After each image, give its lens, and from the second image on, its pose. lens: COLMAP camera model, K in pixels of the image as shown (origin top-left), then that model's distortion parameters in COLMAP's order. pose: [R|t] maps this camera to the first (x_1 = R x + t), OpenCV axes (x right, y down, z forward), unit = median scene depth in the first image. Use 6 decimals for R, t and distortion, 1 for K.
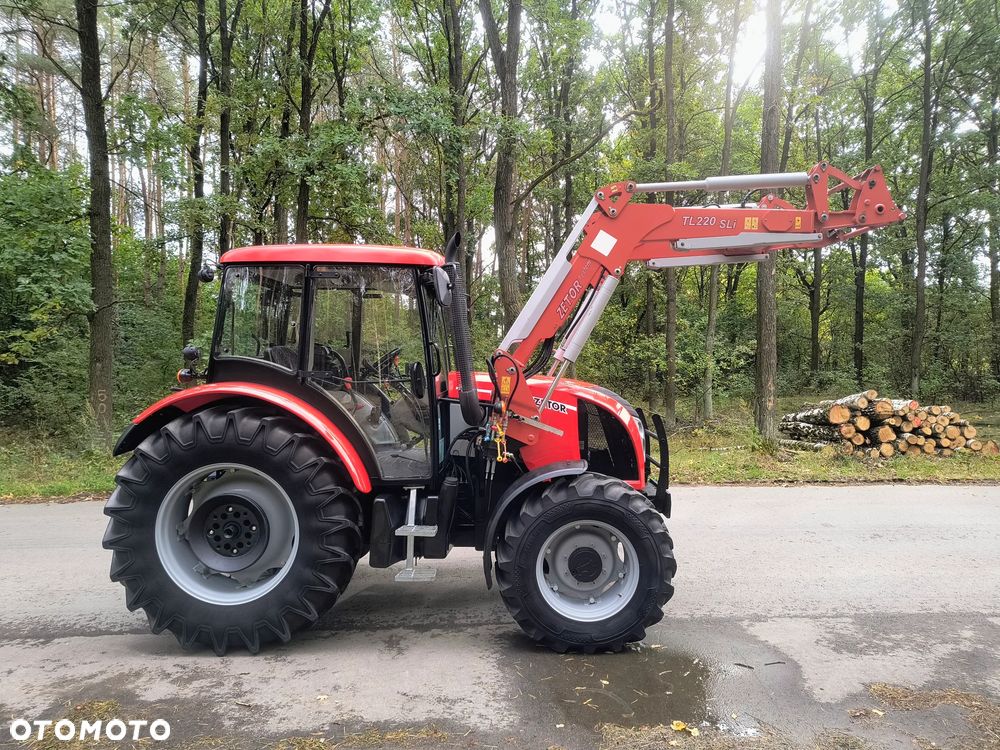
lens RADIAL K [[682.0, 0, 502.2], [0, 682.0, 381.3], [0, 0, 1]] dist [0.035470, -0.037683]
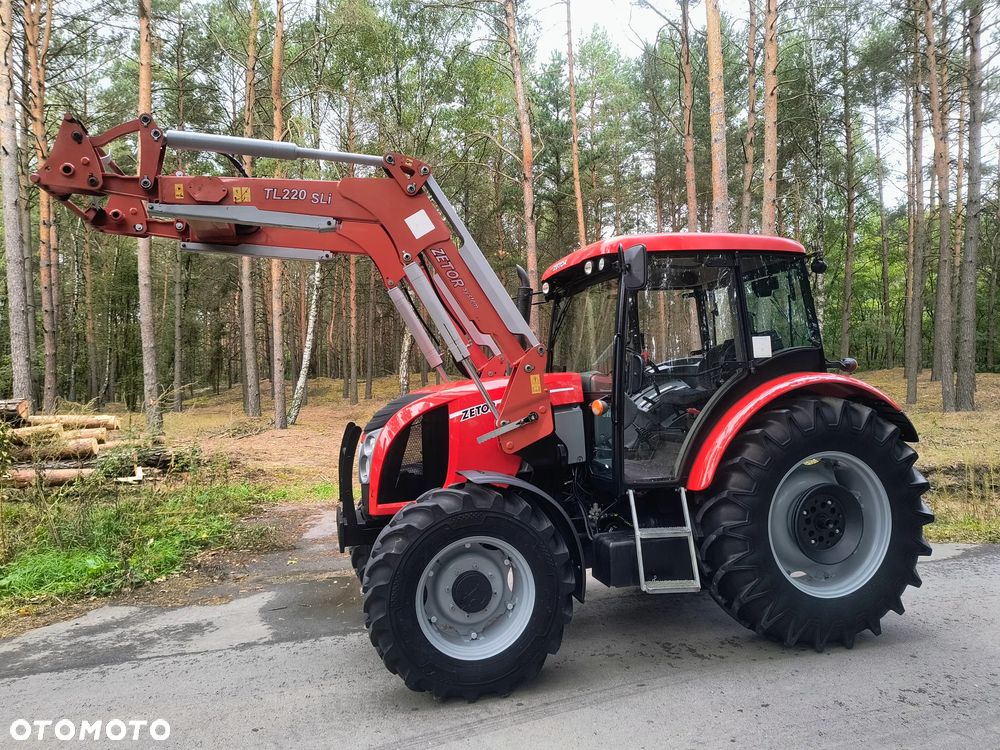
lens RADIAL K [[682.0, 0, 500.6], [0, 682.0, 374.7], [0, 0, 1]] dist [0.035470, -0.037683]
pose [[-0.963608, 0.026181, -0.266033, 0.309673], [0.023923, 0.999645, 0.011727, -0.029121], [0.266246, 0.004936, -0.963892, 2.225634]]
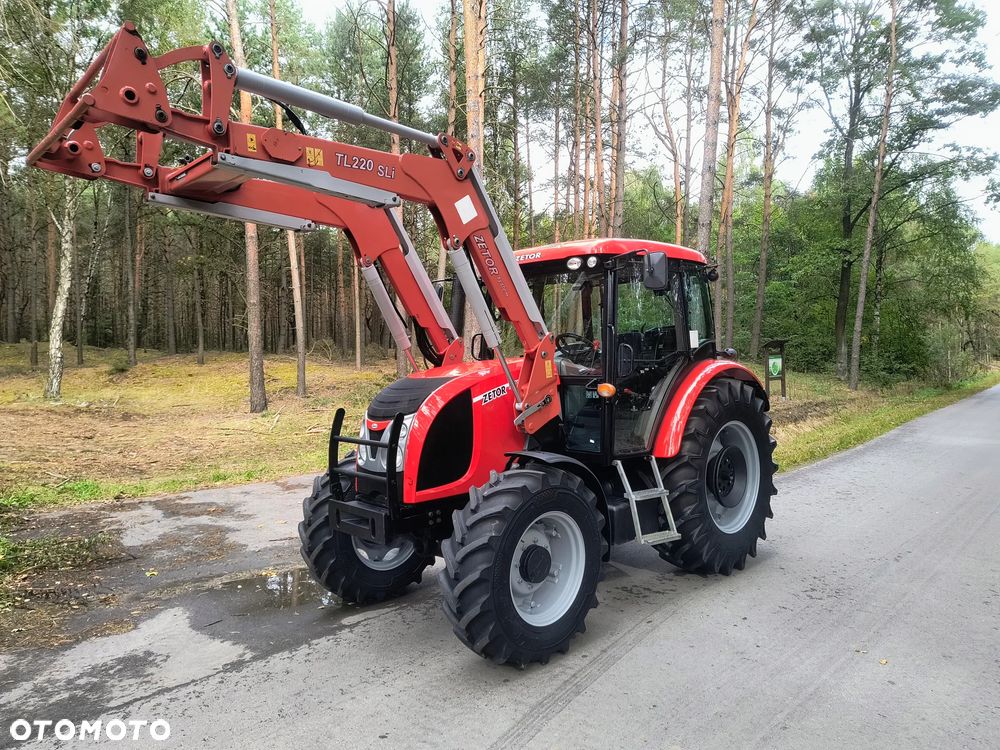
lens RADIAL K [[682.0, 0, 497.6], [0, 682.0, 372.6], [0, 0, 1]] dist [0.035470, -0.037683]
pose [[-0.713267, 0.036962, -0.699917, 0.792569], [-0.001215, 0.998542, 0.053970, -0.054325], [0.700892, 0.039345, -0.712182, 2.000478]]
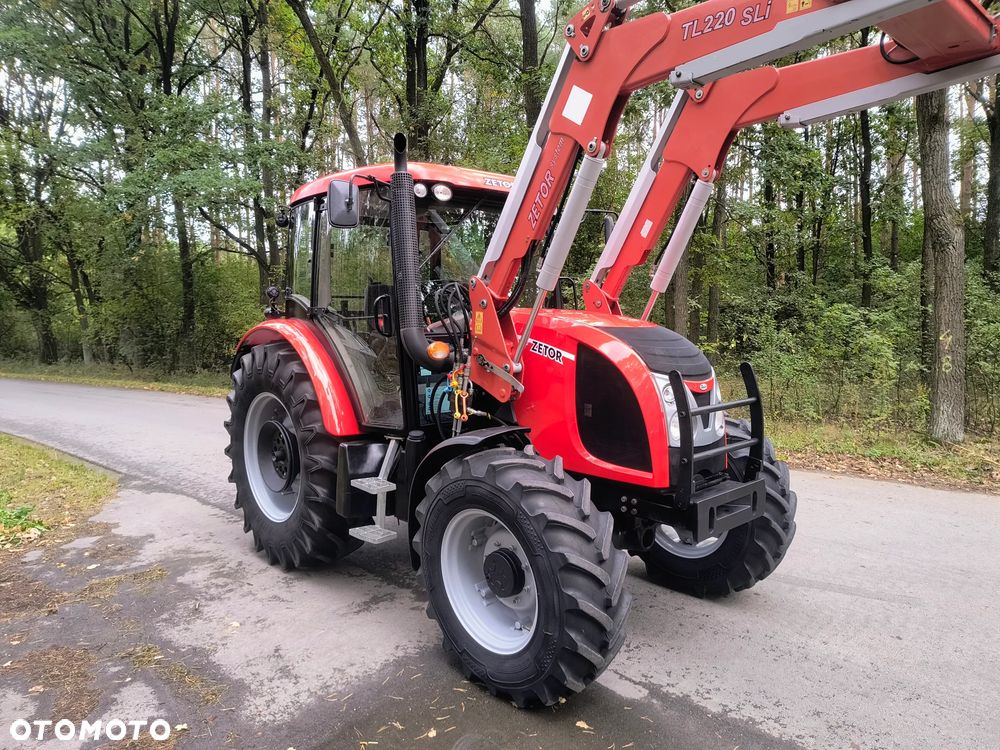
lens RADIAL K [[682.0, 0, 502.3], [0, 682.0, 376.7], [0, 0, 1]] dist [0.035470, -0.037683]
pose [[0.684914, 0.058541, -0.726269, 0.632389], [-0.011828, 0.997529, 0.069252, 0.013866], [0.728528, -0.038841, 0.683914, 0.520195]]
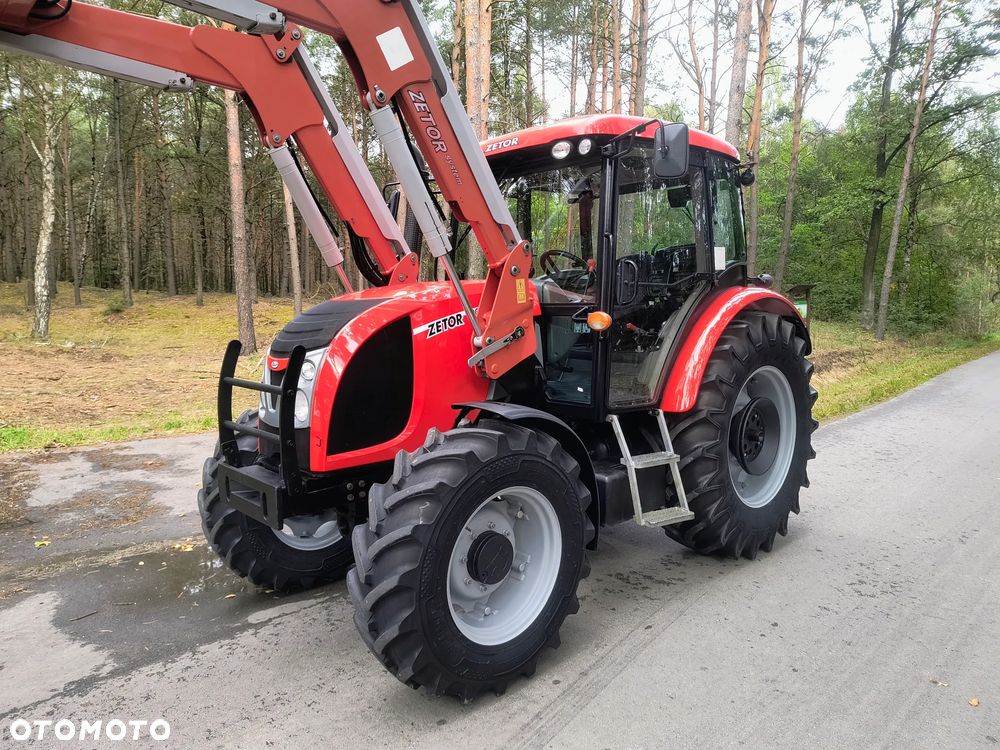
lens RADIAL K [[682.0, 0, 500.4], [0, 682.0, 375.9], [0, 0, 1]] dist [0.035470, -0.037683]
pose [[-0.725621, 0.084281, -0.682913, 0.553603], [-0.011279, 0.990880, 0.134274, -0.011645], [0.688002, 0.105135, -0.718053, 1.855751]]
